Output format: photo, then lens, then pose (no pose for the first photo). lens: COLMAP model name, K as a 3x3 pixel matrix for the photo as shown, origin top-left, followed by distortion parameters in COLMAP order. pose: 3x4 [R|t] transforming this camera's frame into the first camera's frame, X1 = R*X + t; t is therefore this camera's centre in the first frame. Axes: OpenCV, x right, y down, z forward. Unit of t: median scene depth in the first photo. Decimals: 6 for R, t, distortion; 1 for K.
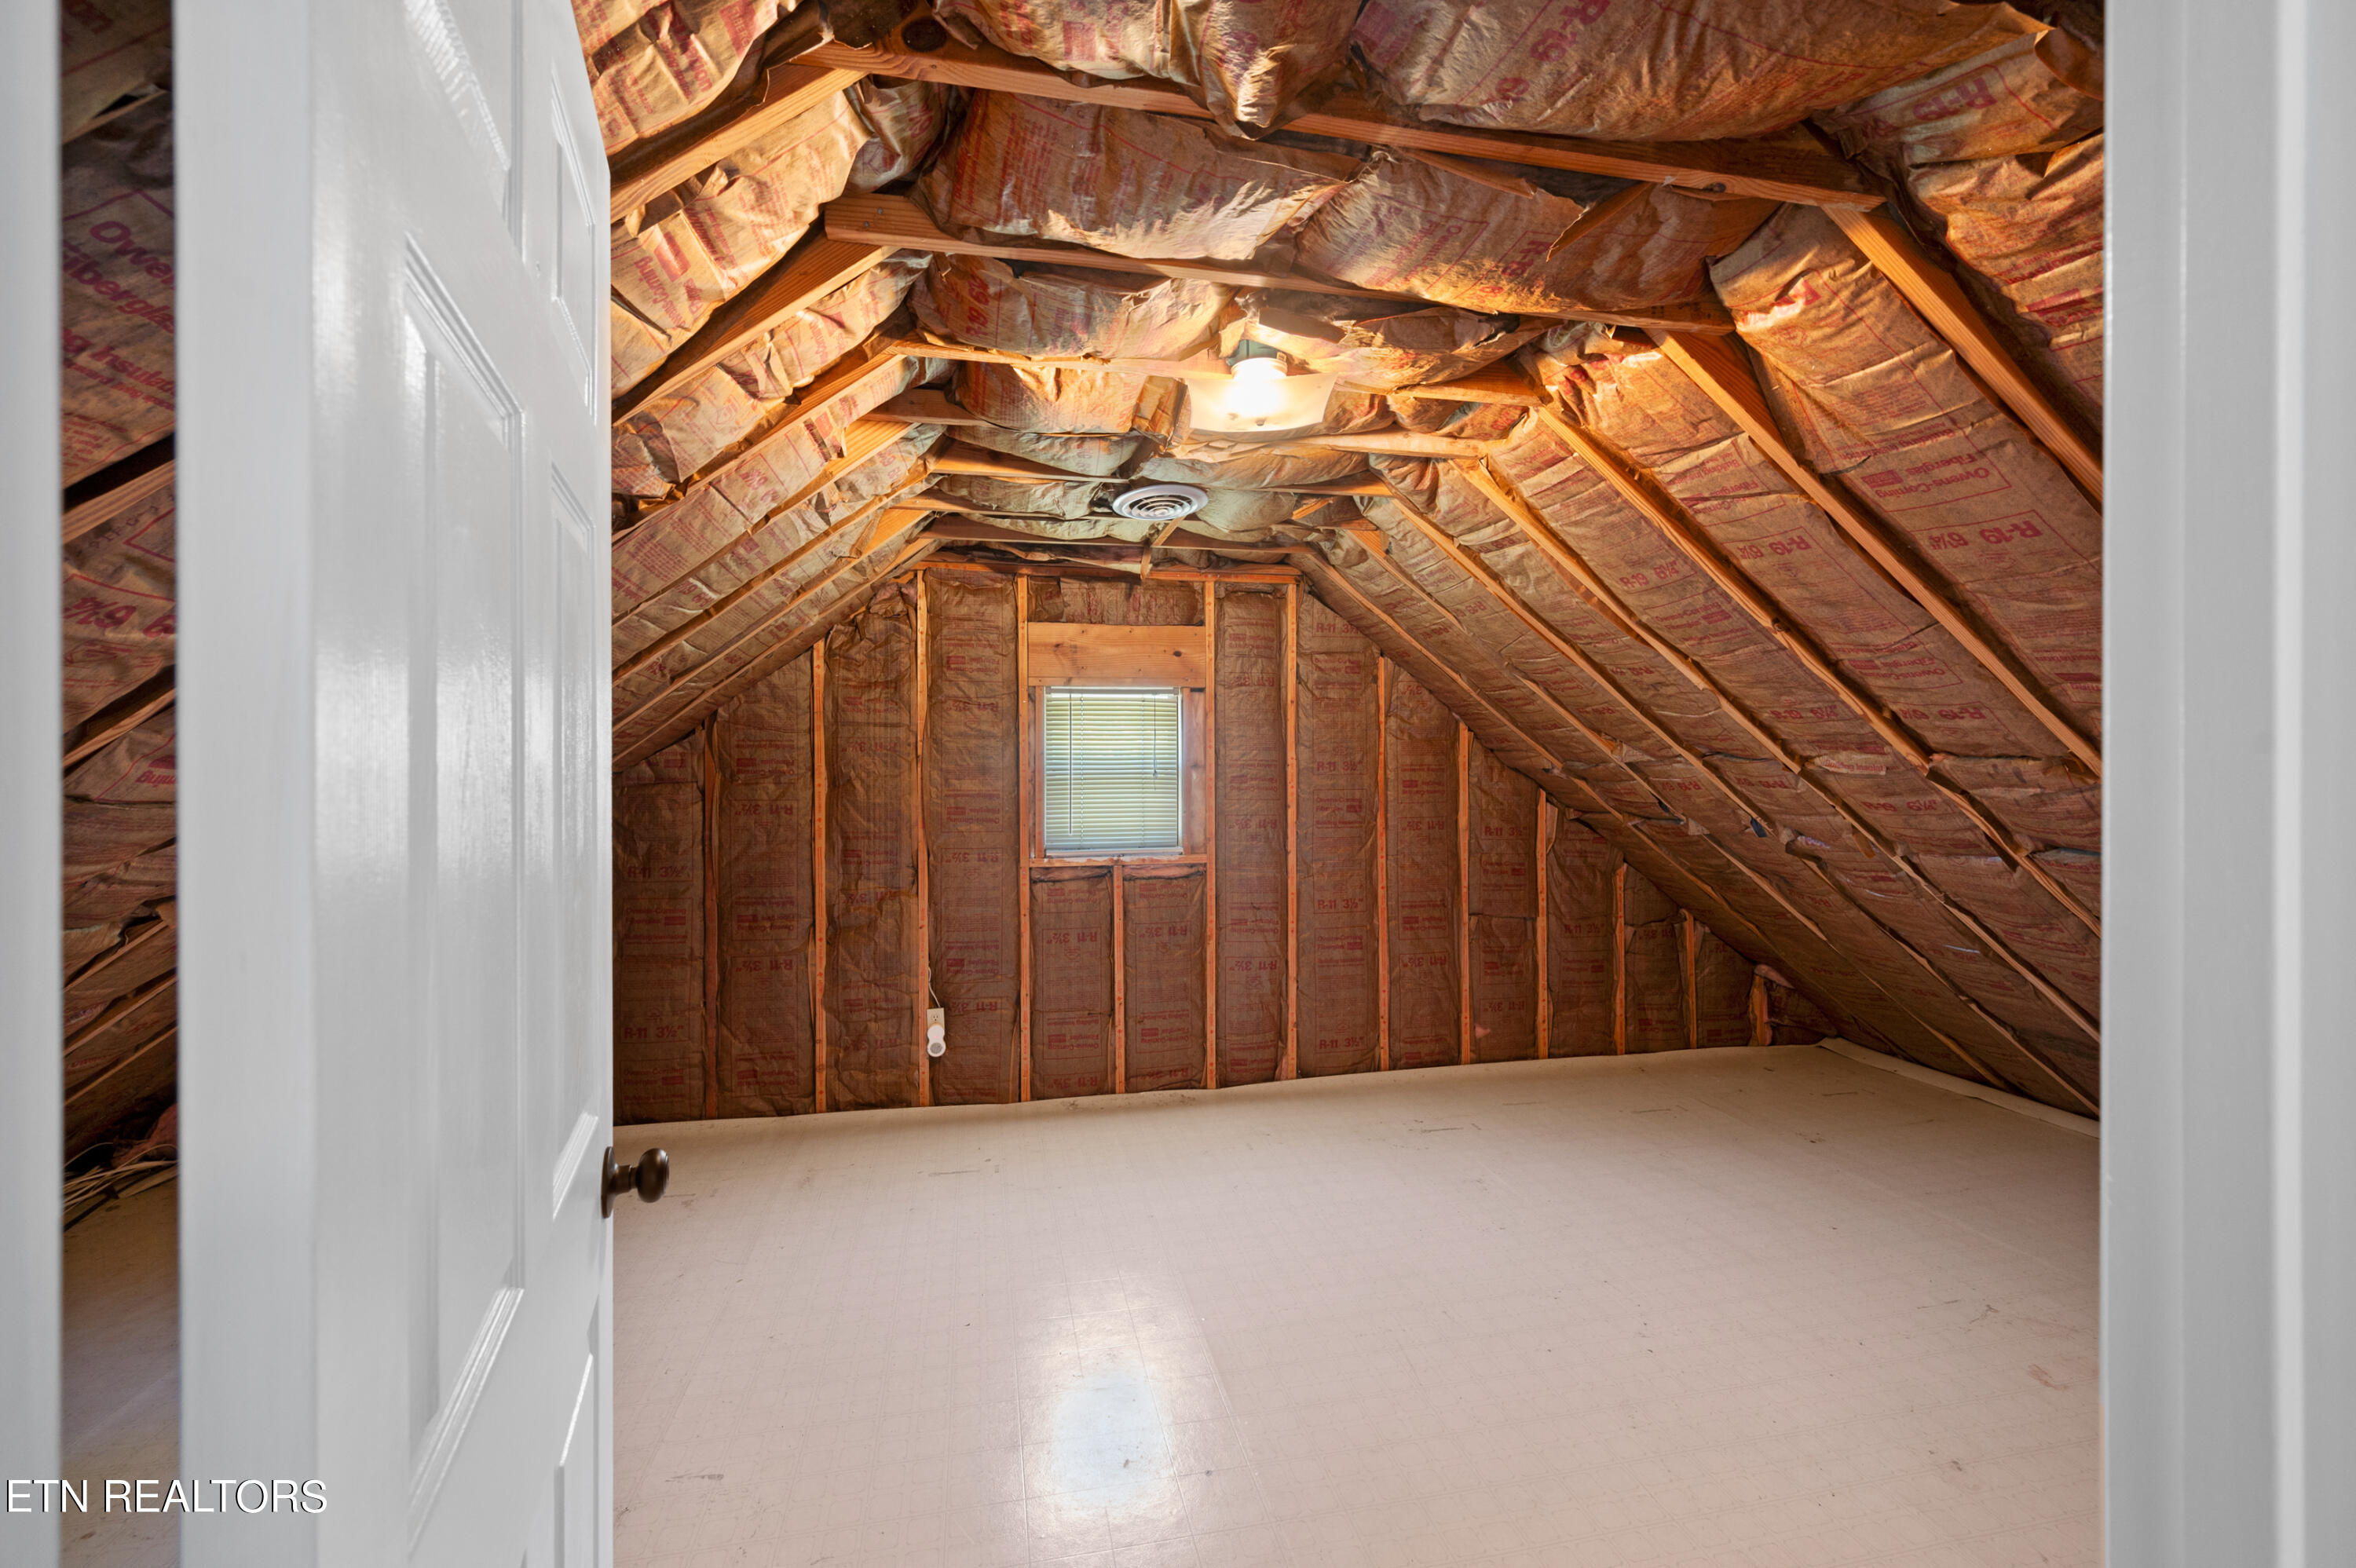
lens RADIAL K [[947.6, 0, 1181.7], [0, 947.6, 751.7], [0, 0, 1]] dist [-0.002195, -0.000133]
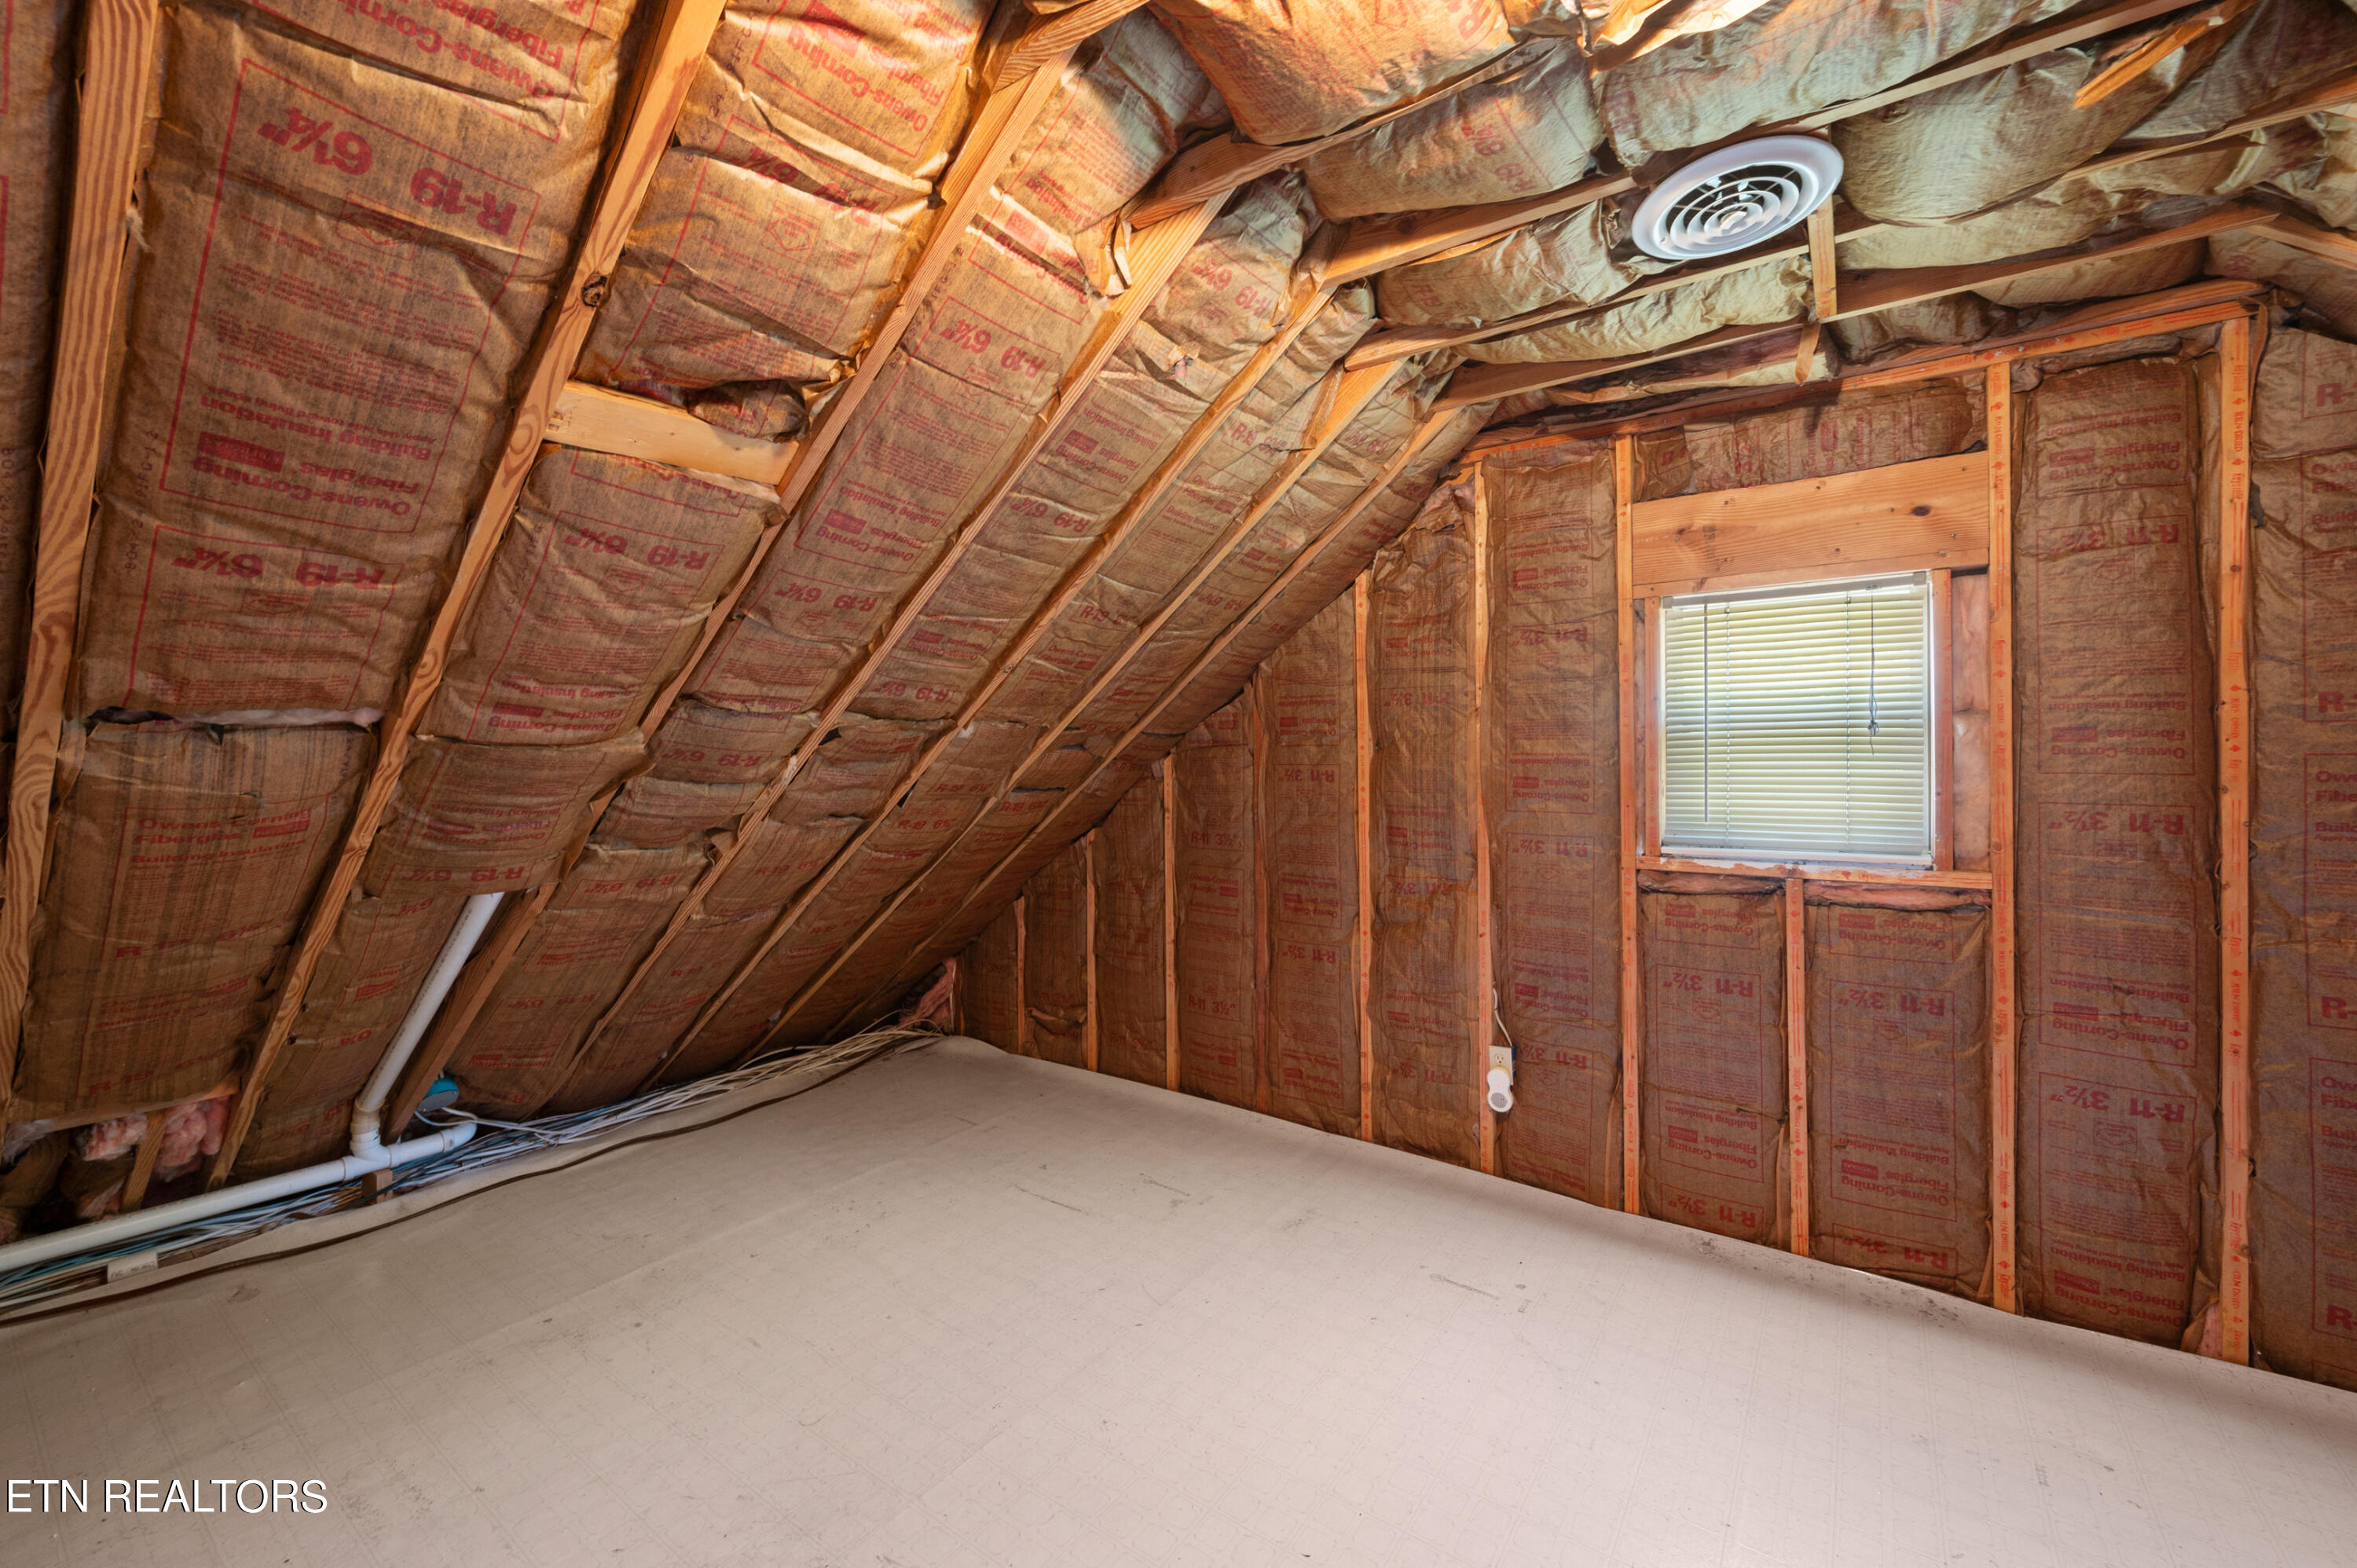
lens RADIAL K [[948.0, 0, 1182.2], [0, 948.0, 751.6], [0, 0, 1]] dist [-0.002195, -0.000133]
pose [[0.666717, -0.003391, -0.745303, 0.126129], [0.019309, 0.999733, 0.012725, 0.024239], [0.745061, -0.022874, 0.666604, 0.314217]]
